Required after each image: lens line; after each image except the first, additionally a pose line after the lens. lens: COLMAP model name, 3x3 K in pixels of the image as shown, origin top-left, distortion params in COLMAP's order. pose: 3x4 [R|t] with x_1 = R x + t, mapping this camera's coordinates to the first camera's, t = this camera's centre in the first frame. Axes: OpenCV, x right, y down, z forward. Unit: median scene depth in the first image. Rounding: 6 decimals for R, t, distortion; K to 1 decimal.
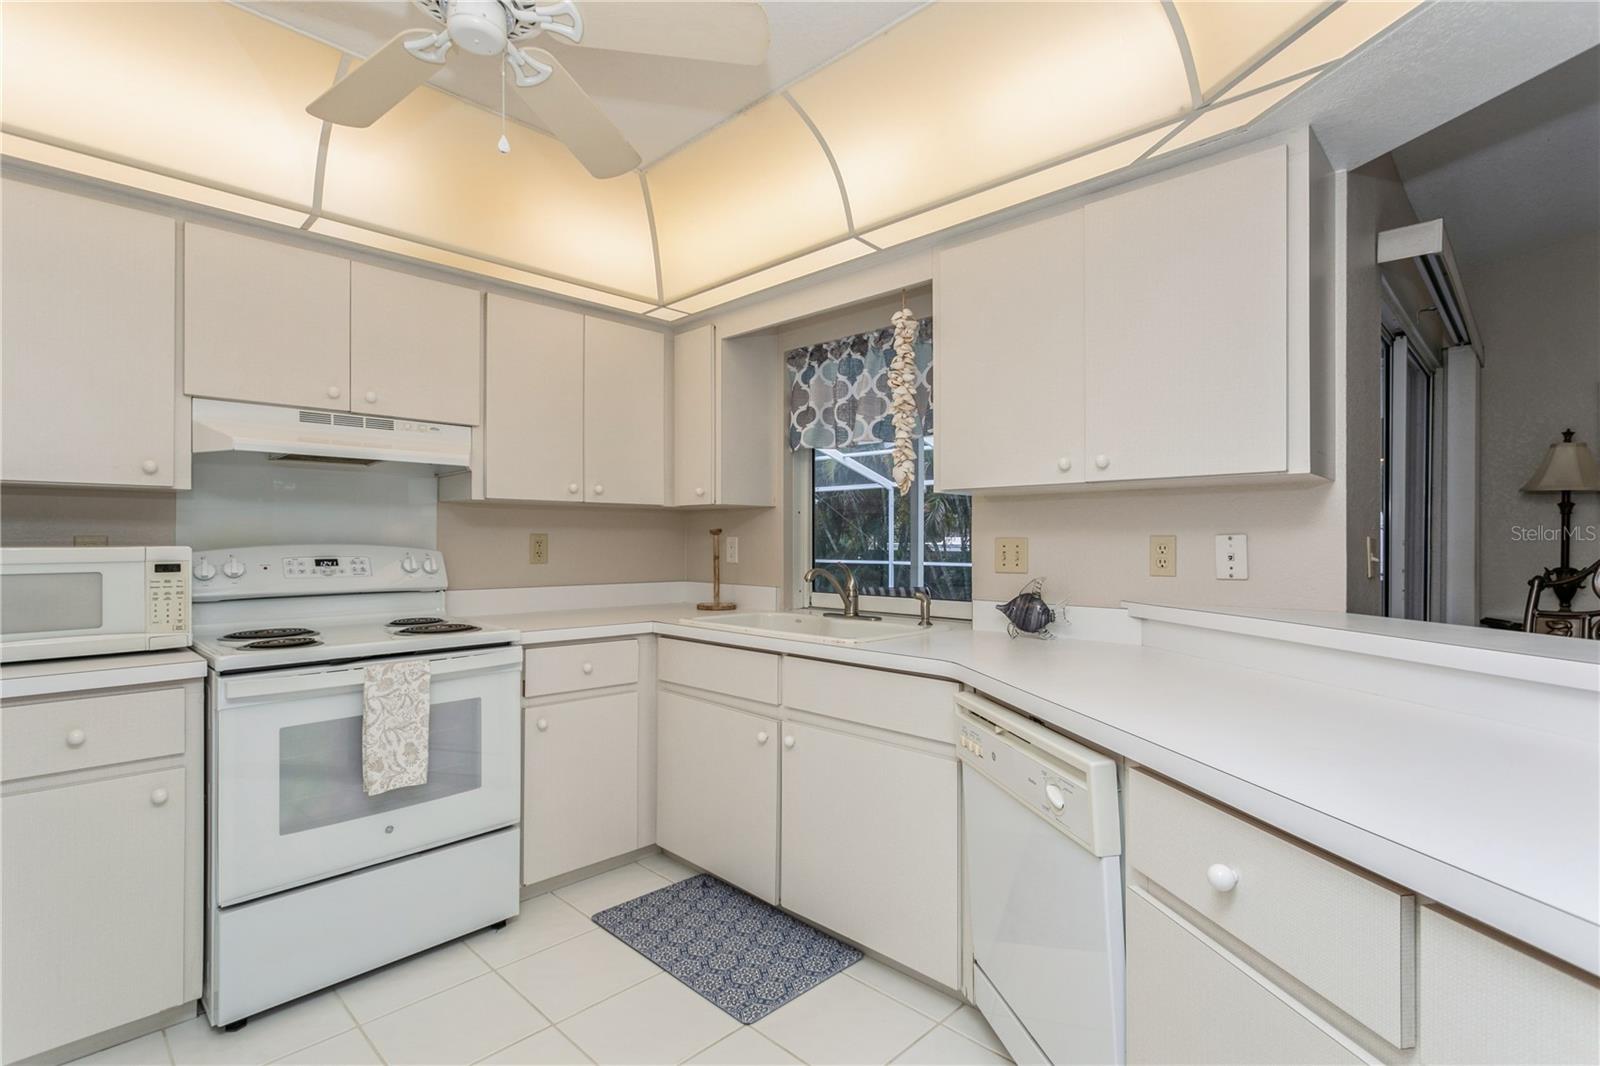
lens RADIAL K [[773.3, 0, 805.1], [0, 773.3, 541.2], [0, 0, 1]] dist [0.005898, 0.003733]
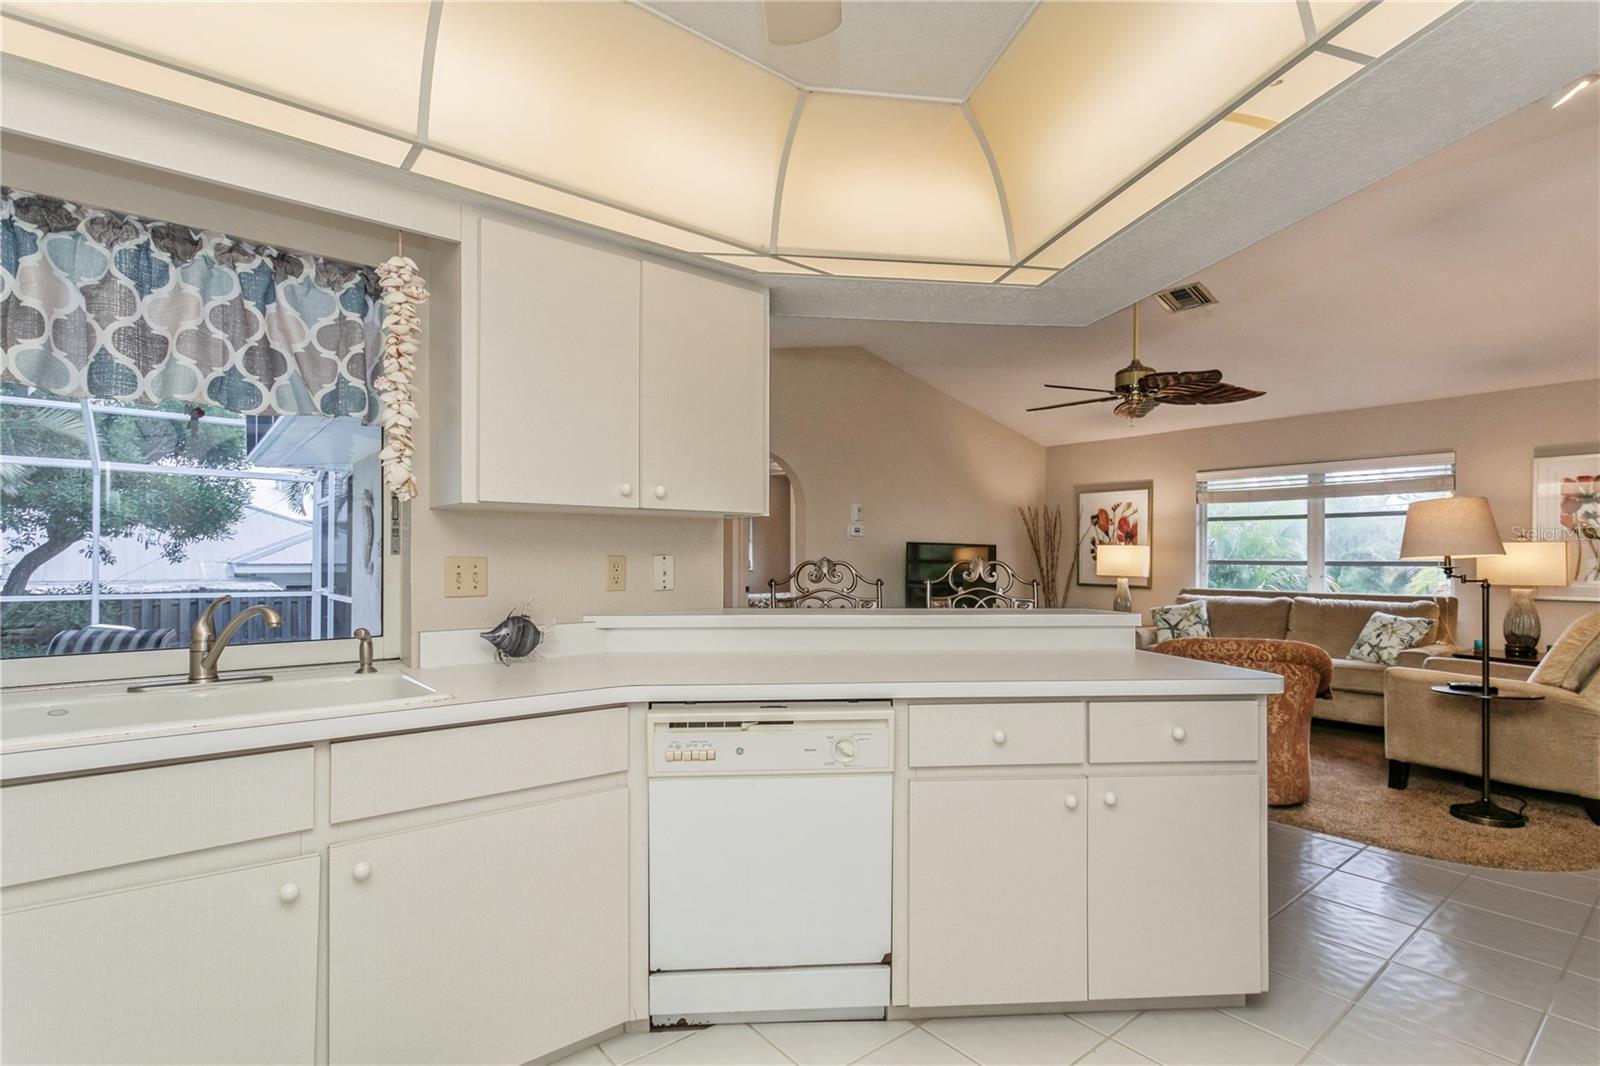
lens RADIAL K [[773.3, 0, 806.1], [0, 773.3, 559.8], [0, 0, 1]] dist [0.005898, 0.003733]
pose [[0.109280, -0.002094, 0.994009, -0.591202], [-0.000453, 0.999998, 0.002156, -0.003604], [-0.994011, -0.000685, 0.109279, 0.525454]]
